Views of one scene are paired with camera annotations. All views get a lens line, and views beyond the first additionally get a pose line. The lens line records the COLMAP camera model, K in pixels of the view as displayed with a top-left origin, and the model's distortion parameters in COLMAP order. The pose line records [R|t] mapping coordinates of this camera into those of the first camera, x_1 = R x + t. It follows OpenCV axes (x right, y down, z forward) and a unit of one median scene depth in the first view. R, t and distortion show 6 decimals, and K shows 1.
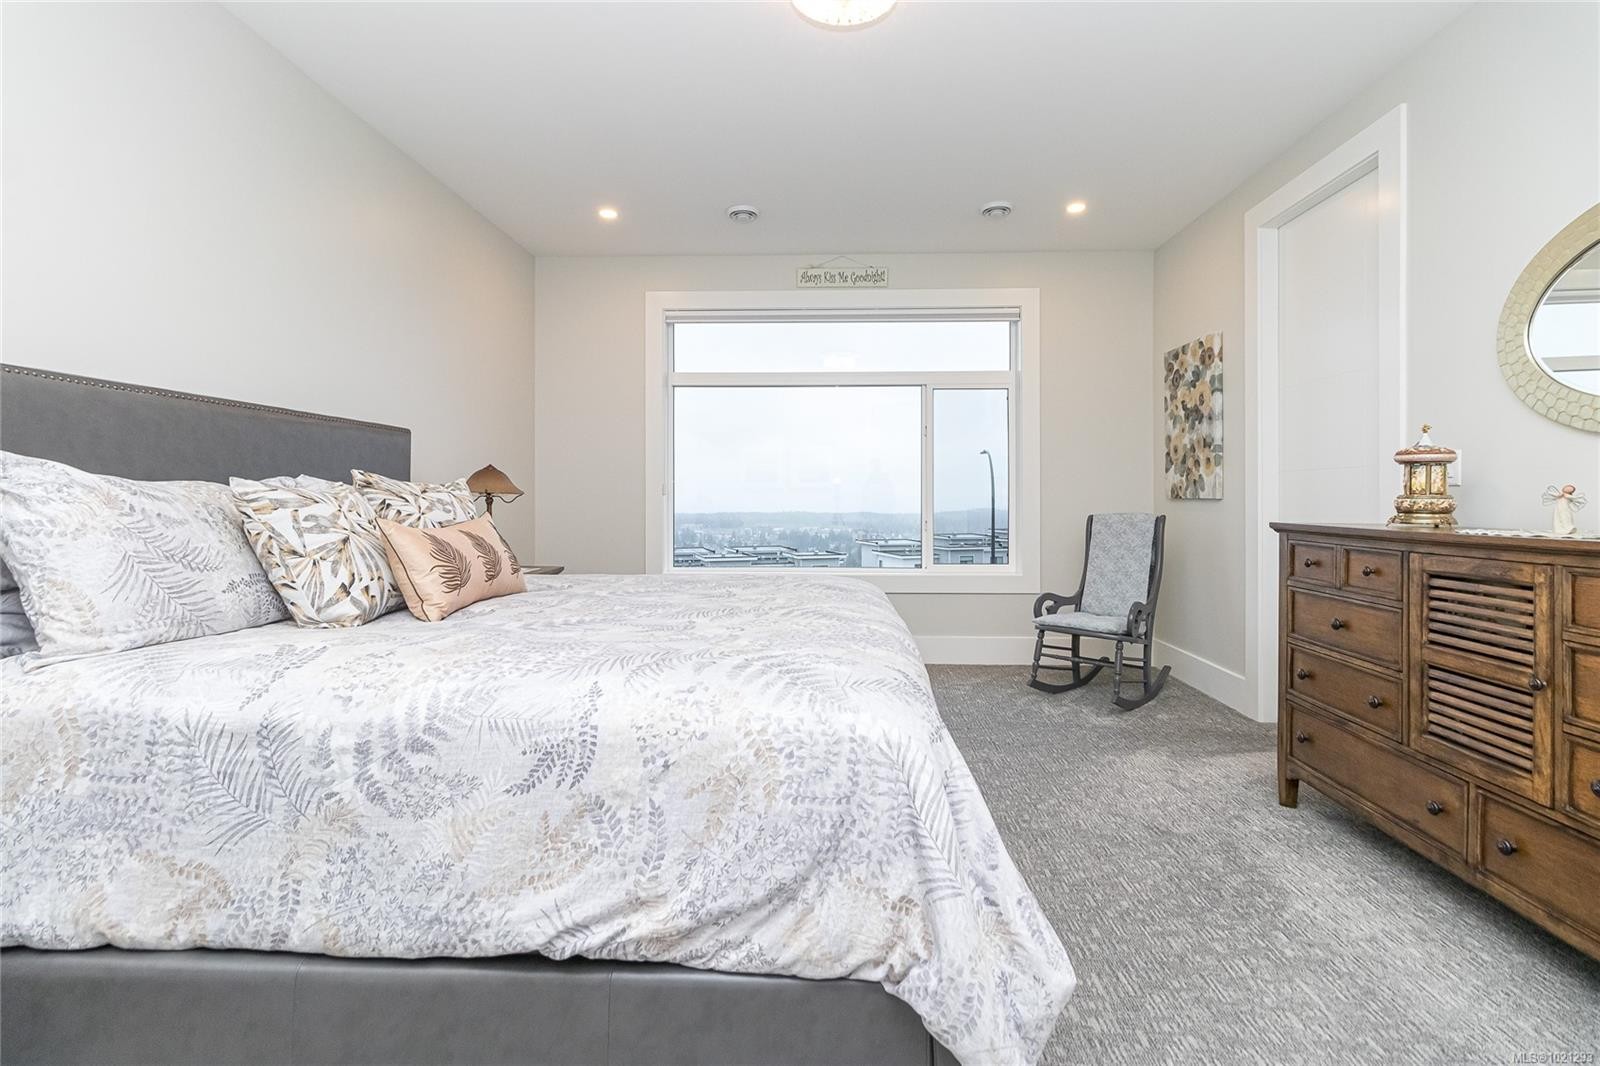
lens RADIAL K [[738.9, 0, 804.2], [0, 738.9, 506.3], [0, 0, 1]] dist [0.000486, -0.000347]
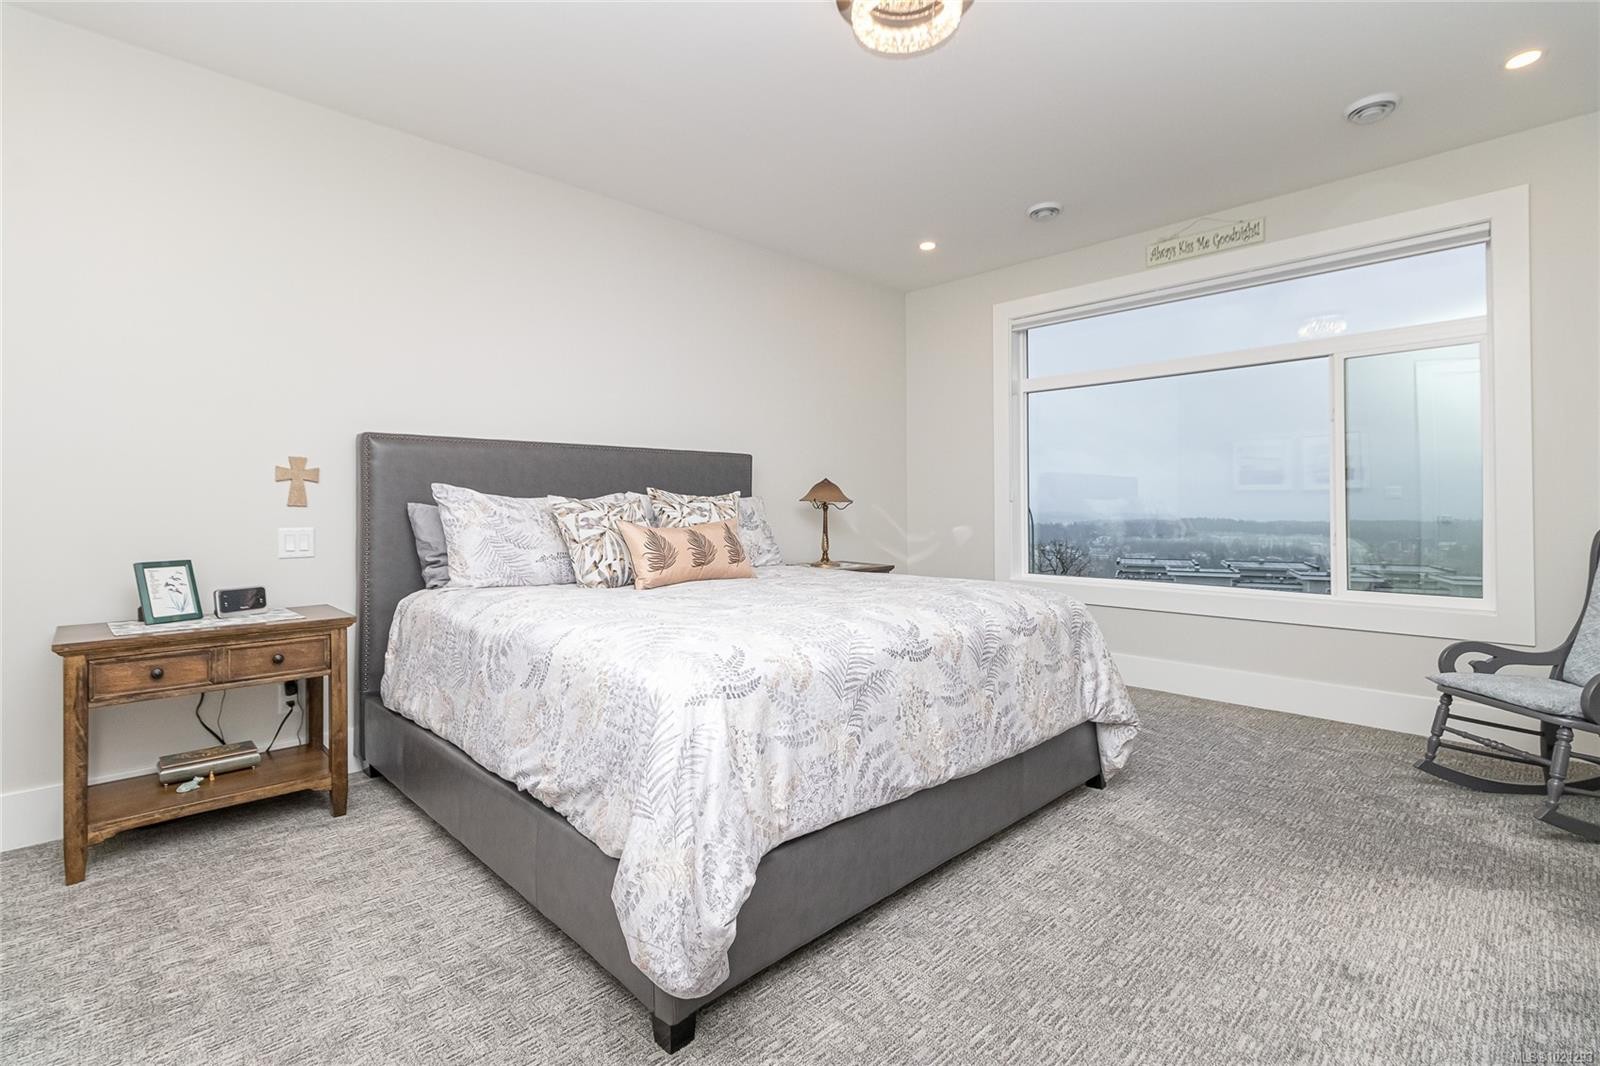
lens RADIAL K [[740.8, 0, 791.8], [0, 740.8, 510.1], [0, 0, 1]] dist [0.005065, 0.000601]
pose [[0.716897, -0.000257, -0.697179, 0.745174], [-0.001608, 0.999997, -0.002022, -0.001883], [0.697177, 0.002571, 0.716894, 0.147130]]
